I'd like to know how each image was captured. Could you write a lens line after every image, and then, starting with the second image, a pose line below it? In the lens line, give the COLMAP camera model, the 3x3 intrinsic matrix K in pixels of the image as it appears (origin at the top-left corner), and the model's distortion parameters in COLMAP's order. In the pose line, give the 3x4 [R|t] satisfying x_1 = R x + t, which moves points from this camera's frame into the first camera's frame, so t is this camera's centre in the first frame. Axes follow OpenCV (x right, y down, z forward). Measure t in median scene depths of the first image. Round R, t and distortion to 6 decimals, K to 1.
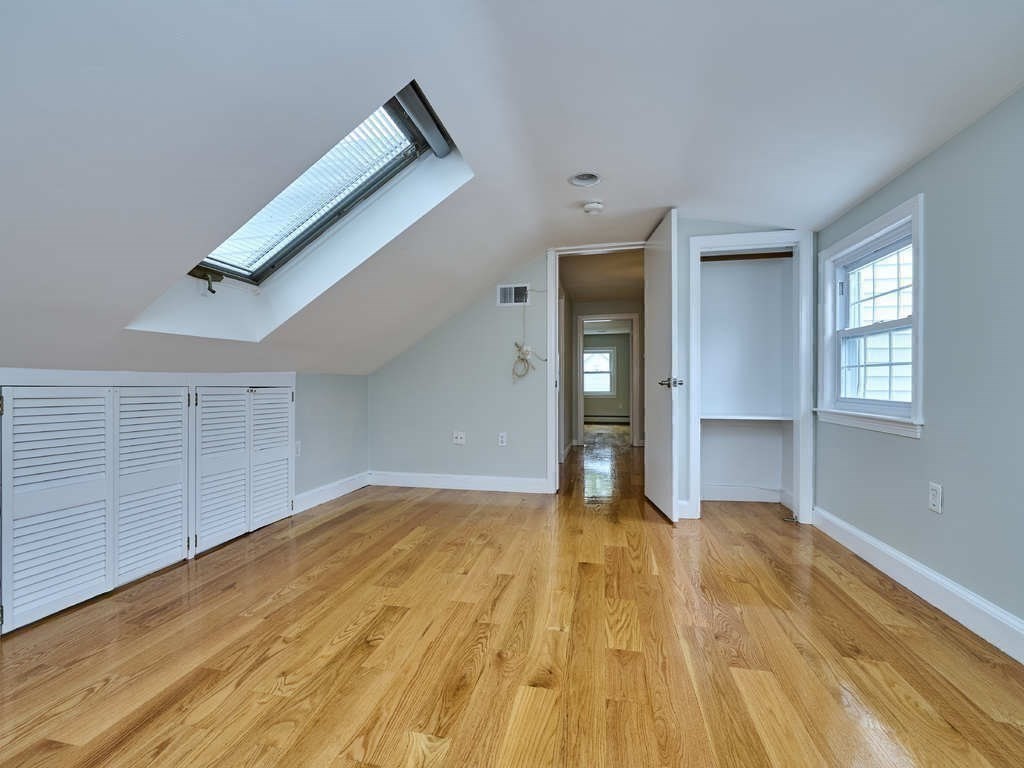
lens RADIAL K [[454.8, 0, 510.4], [0, 454.8, 385.3], [0, 0, 1]] dist [0.004111, 0.000159]
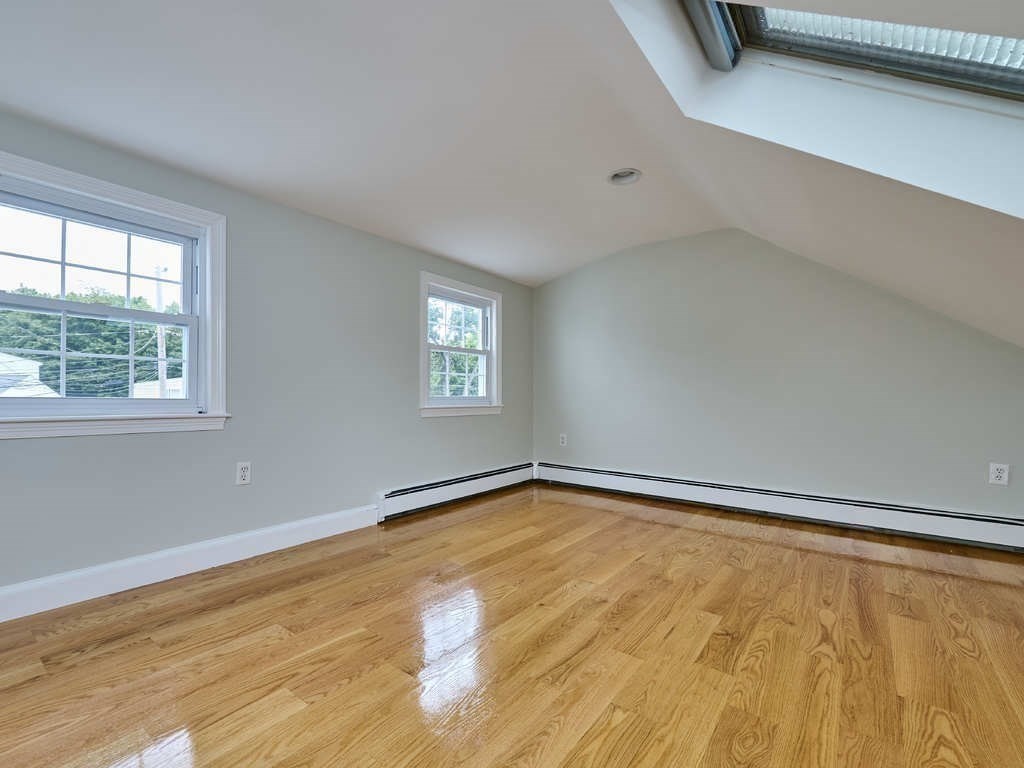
lens RADIAL K [[454.8, 0, 508.6], [0, 454.8, 389.5], [0, 0, 1]] dist [0.004111, 0.000159]
pose [[-0.897564, -0.005244, 0.440853, -0.299943], [-0.010748, 0.999892, -0.009989, 0.023908], [-0.440753, -0.013704, -0.897524, 2.032241]]
